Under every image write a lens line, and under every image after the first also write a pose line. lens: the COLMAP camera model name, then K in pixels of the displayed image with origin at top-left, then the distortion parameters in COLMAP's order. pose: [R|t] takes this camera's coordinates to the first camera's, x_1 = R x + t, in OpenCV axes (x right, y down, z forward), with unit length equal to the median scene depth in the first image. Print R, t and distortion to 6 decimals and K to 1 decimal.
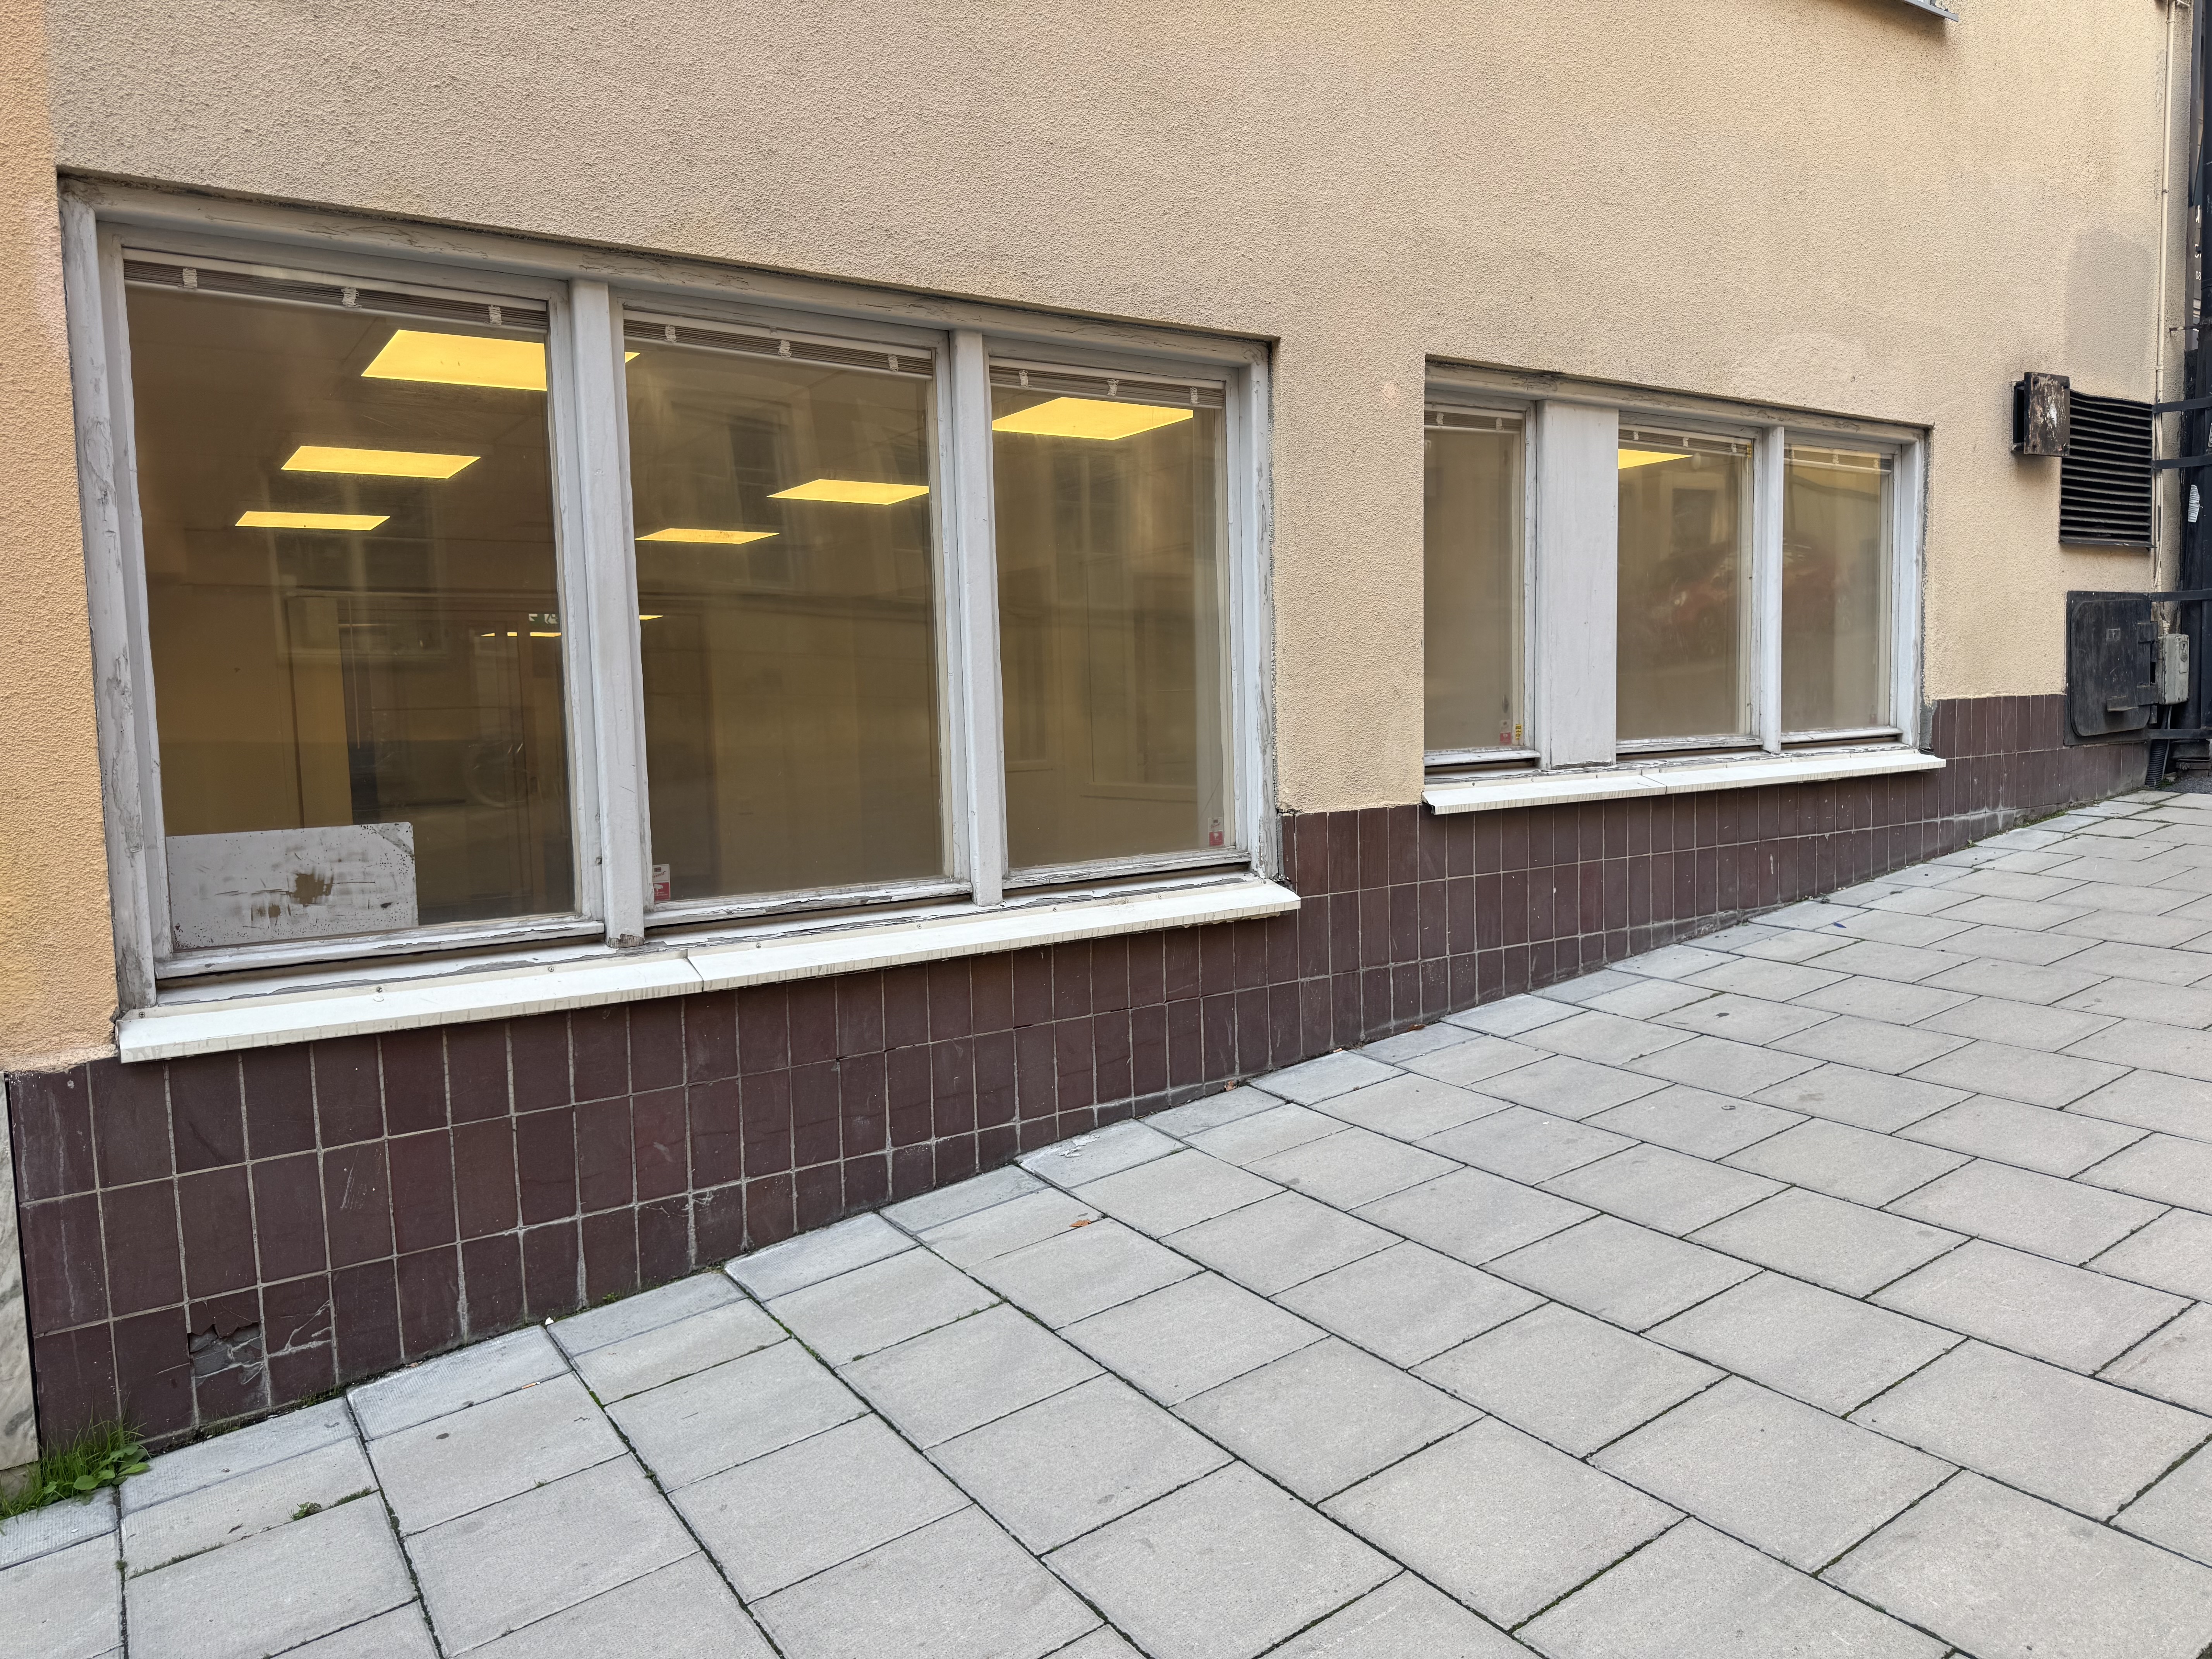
lens RADIAL K [[1526.6, 0, 1106.0], [0, 1526.6, 829.5], [0, 0, 1]] dist [0.131489, -0.312749]
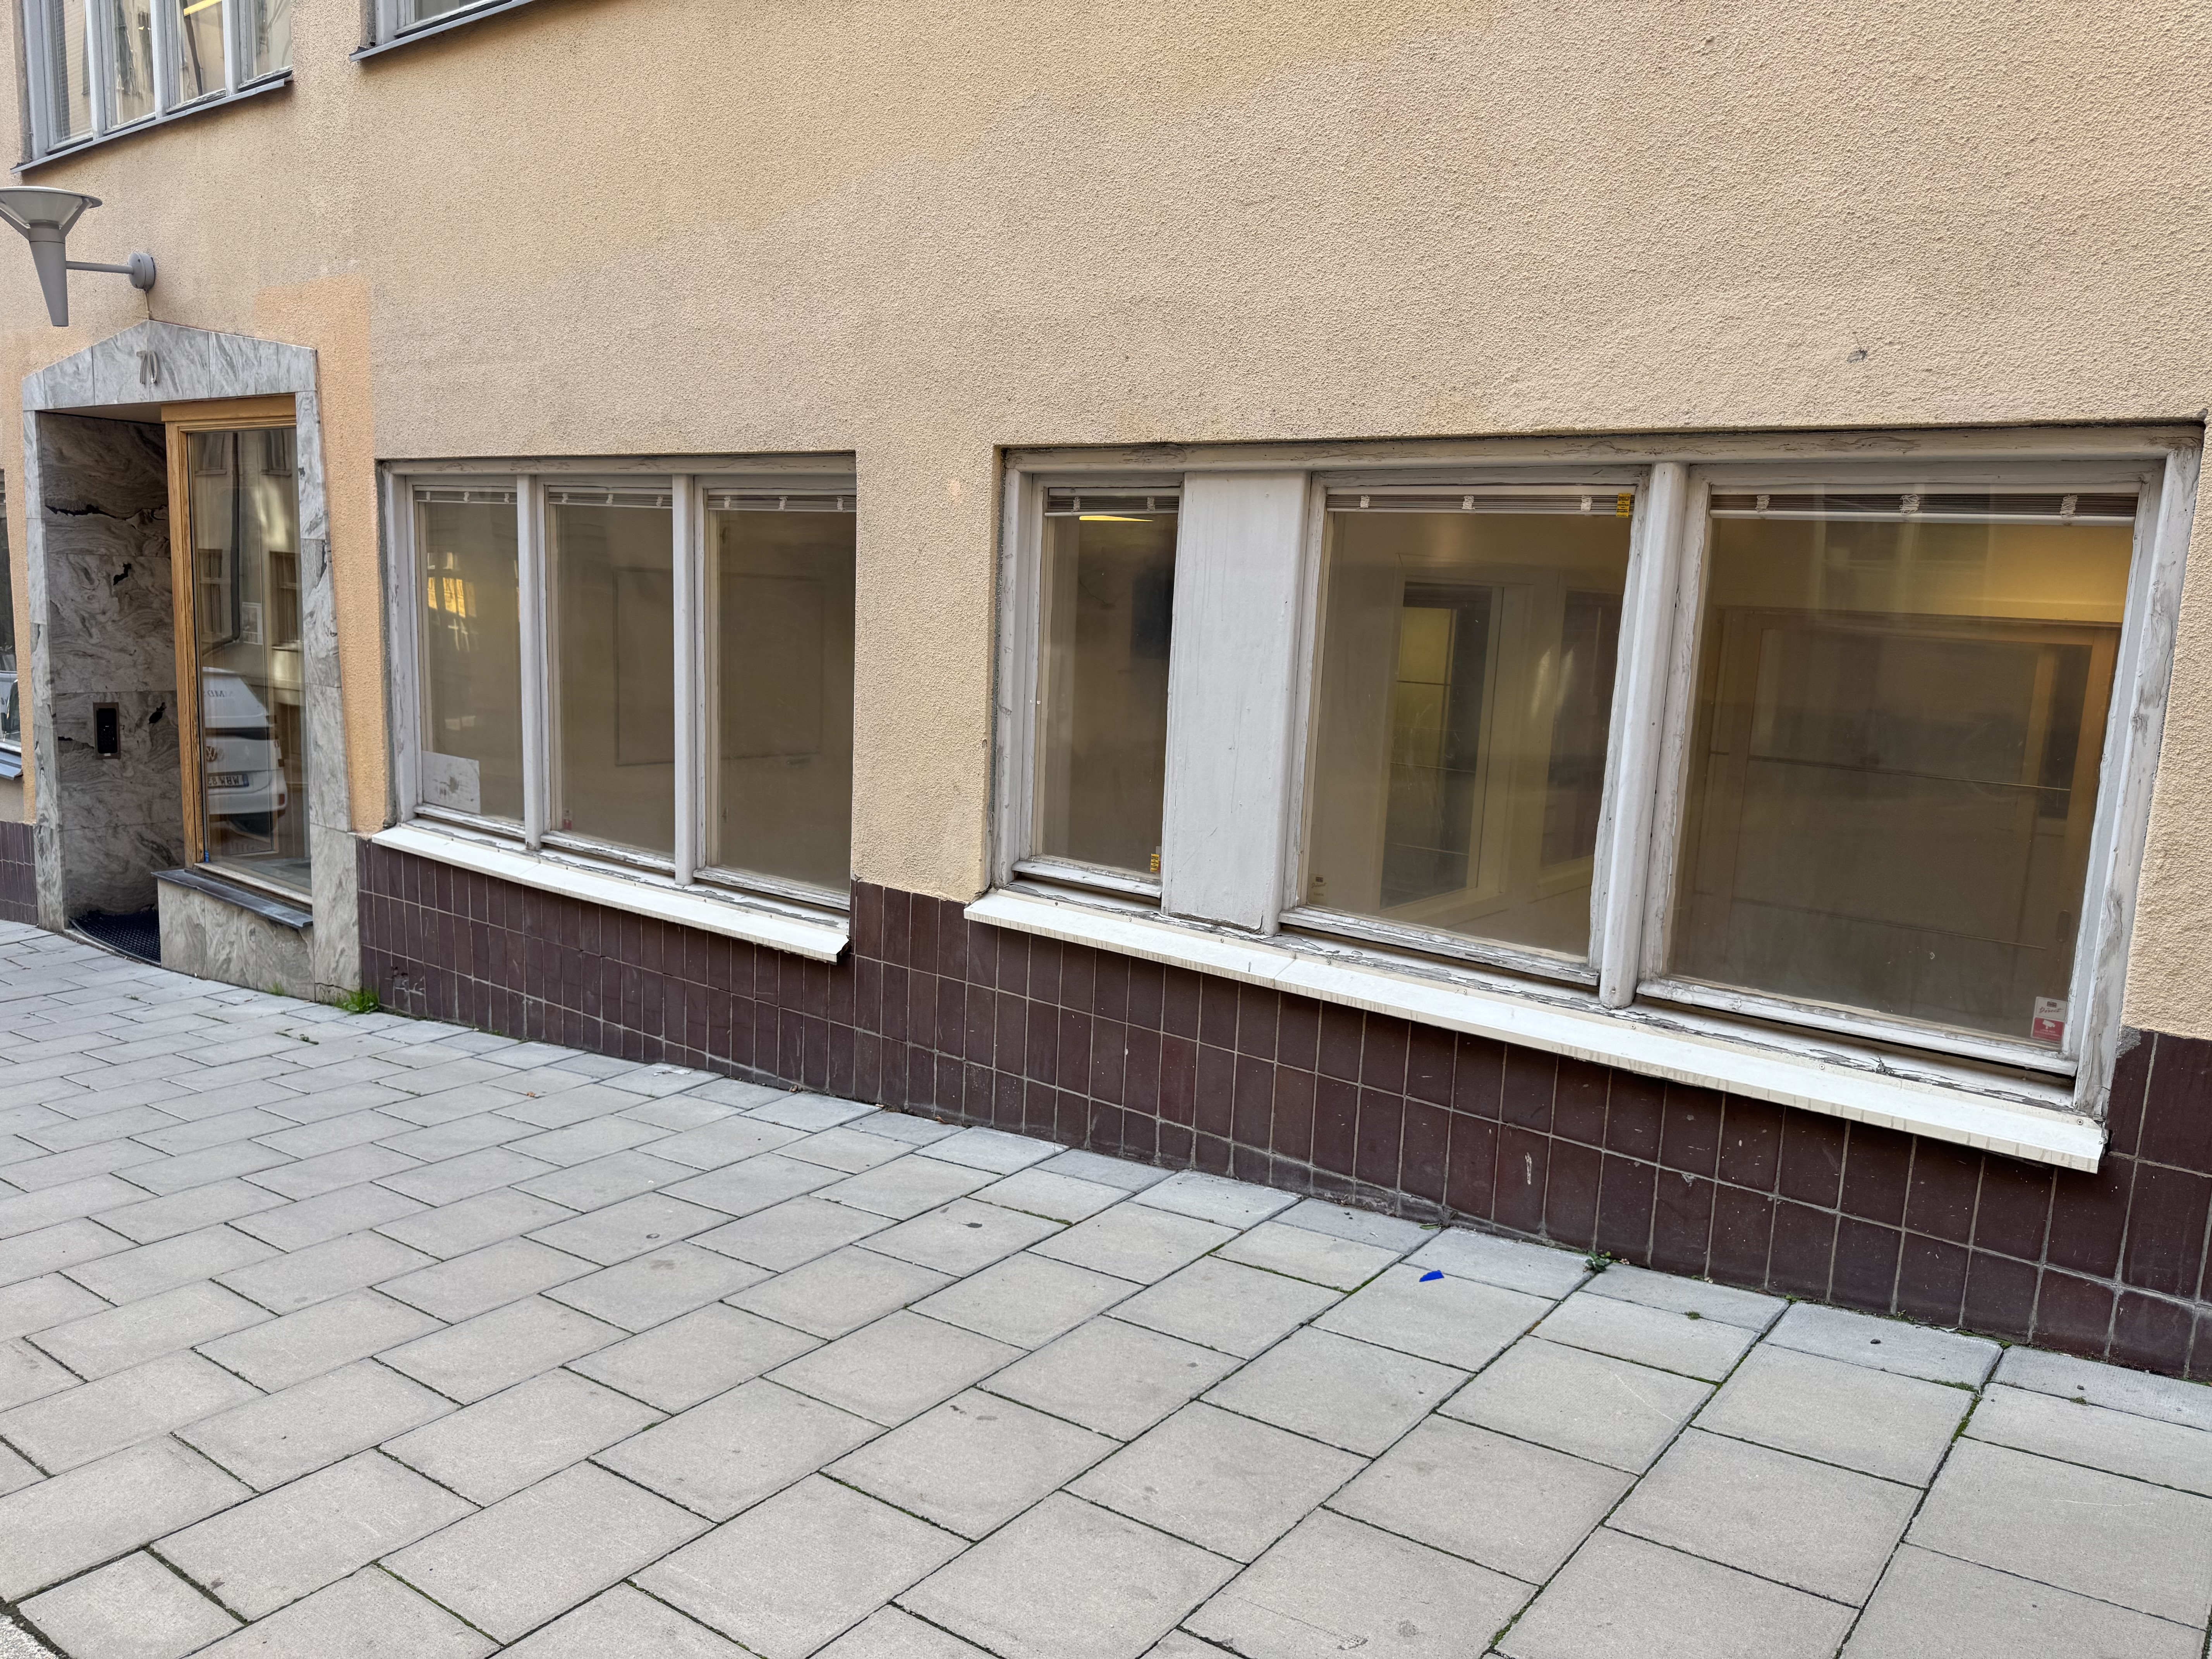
lens RADIAL K [[1526.6, 0, 1106.0], [0, 1526.6, 829.5], [0, 0, 1]] dist [0.131489, -0.312749]
pose [[0.322316, 0.191584, -0.927043, 1.153199], [-0.133123, 0.978748, 0.155985, -0.232842], [0.937225, 0.073135, 0.340970, 0.758925]]
